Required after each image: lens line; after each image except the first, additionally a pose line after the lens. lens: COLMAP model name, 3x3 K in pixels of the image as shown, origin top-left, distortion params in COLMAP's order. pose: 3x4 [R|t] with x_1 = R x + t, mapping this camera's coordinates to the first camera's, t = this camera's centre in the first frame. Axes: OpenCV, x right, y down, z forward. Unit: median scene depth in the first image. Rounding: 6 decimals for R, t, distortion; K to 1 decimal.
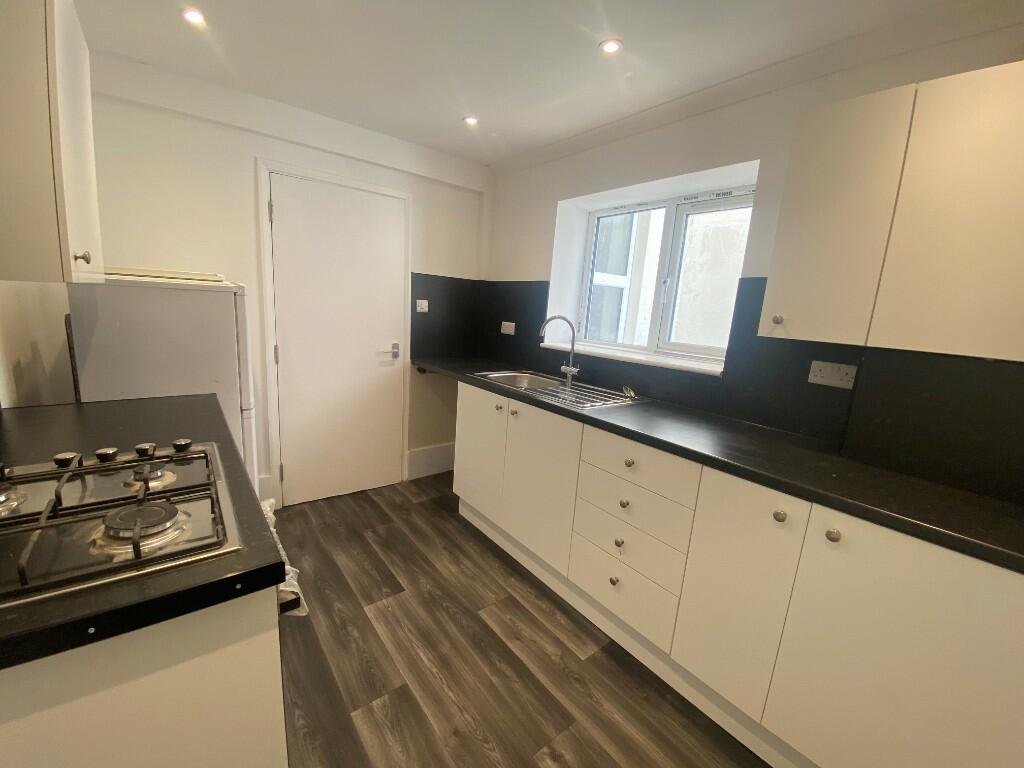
lens RADIAL K [[406.5, 0, 512.0], [0, 406.5, 384.0], [0, 0, 1]] dist [0.001449, -0.011792]
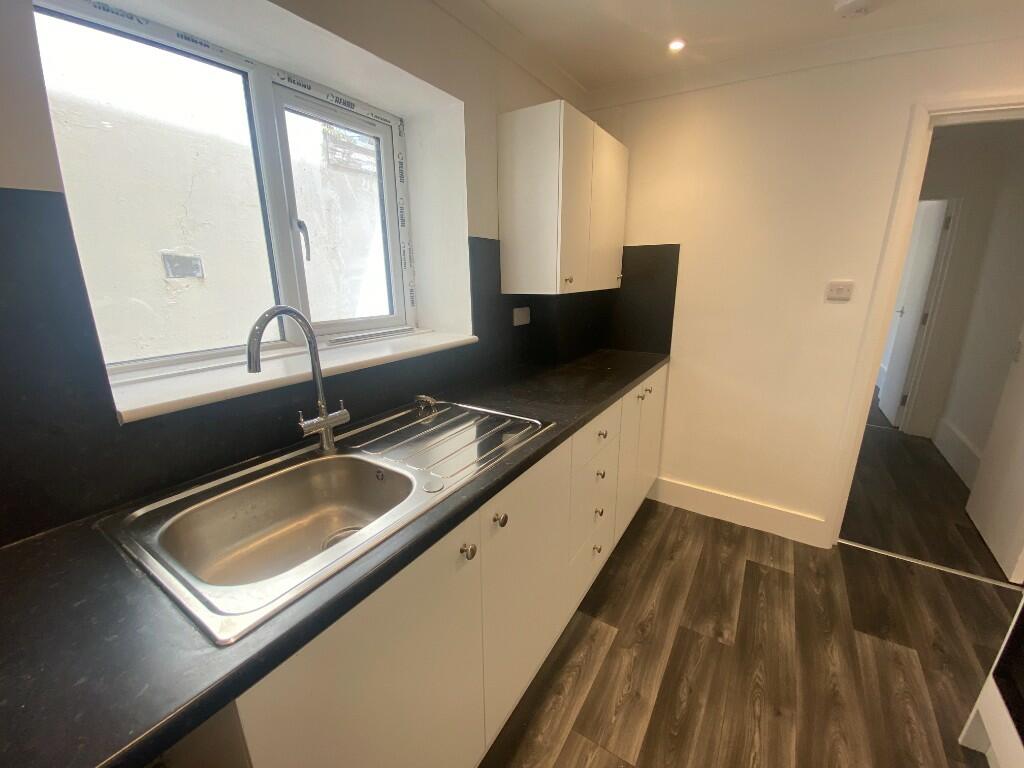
lens RADIAL K [[406.5, 0, 512.0], [0, 406.5, 384.0], [0, 0, 1]] dist [0.001449, -0.011792]
pose [[-0.313620, -0.308162, 0.898153, -0.454226], [0.157841, 0.915795, 0.369331, -0.295421], [-0.936338, 0.257594, -0.238571, 1.293822]]
